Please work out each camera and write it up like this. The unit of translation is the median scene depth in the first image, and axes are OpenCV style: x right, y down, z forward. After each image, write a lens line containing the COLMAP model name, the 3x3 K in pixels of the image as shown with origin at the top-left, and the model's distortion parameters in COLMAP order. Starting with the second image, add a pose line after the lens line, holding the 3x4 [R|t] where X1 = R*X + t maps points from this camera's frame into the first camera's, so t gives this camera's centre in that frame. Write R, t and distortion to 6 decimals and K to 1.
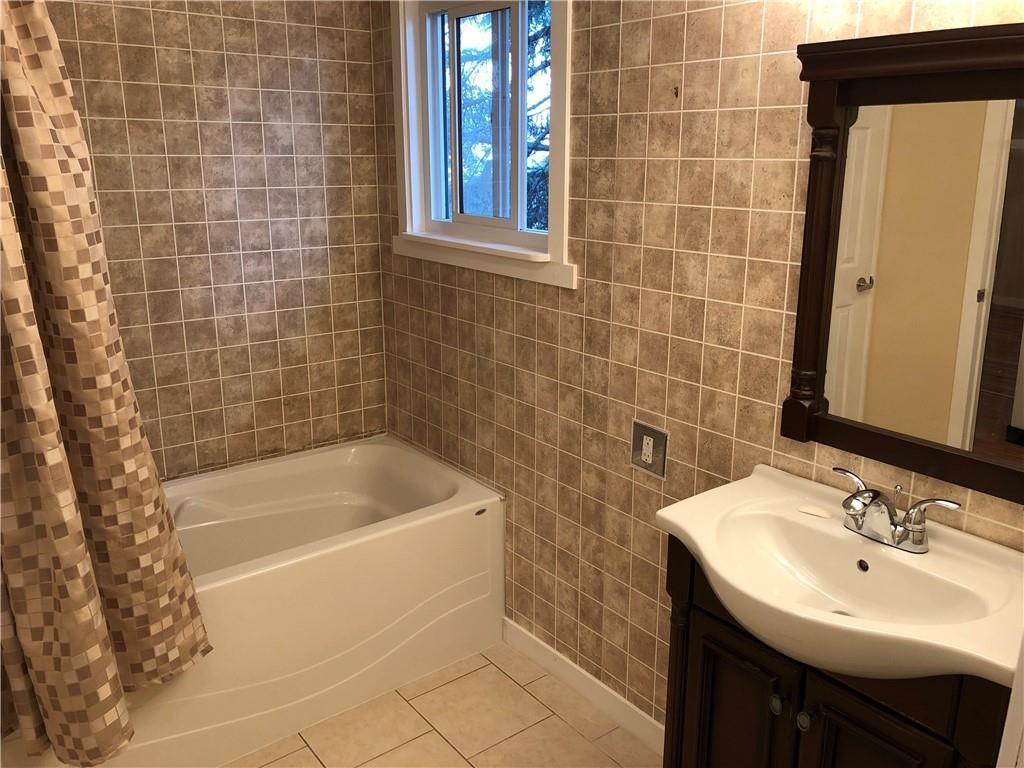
lens RADIAL K [[835.3, 0, 510.3], [0, 835.3, 380.0], [0, 0, 1]] dist [0.029575, -0.028901]
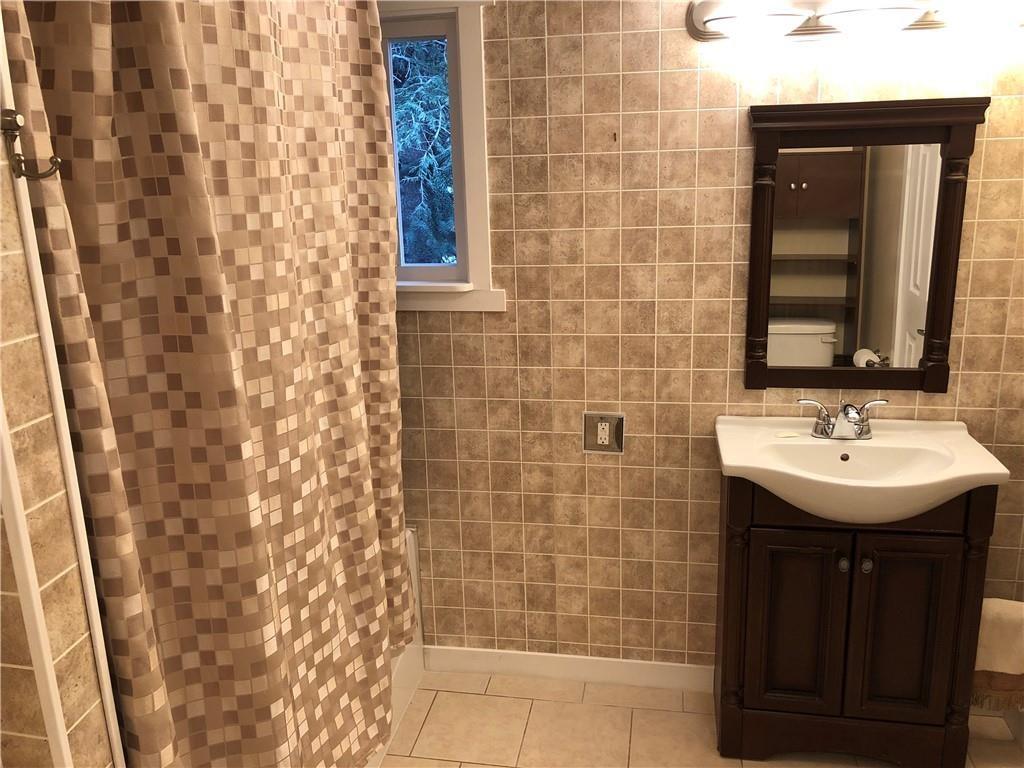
lens RADIAL K [[835.3, 0, 510.5], [0, 835.3, 384.7], [0, 0, 1]] dist [0.029575, -0.028901]
pose [[0.741334, -0.193723, 0.642569, -0.728199], [0.207624, 0.976666, 0.054912, -0.082673], [-0.638213, 0.092705, 0.764258, 0.182309]]
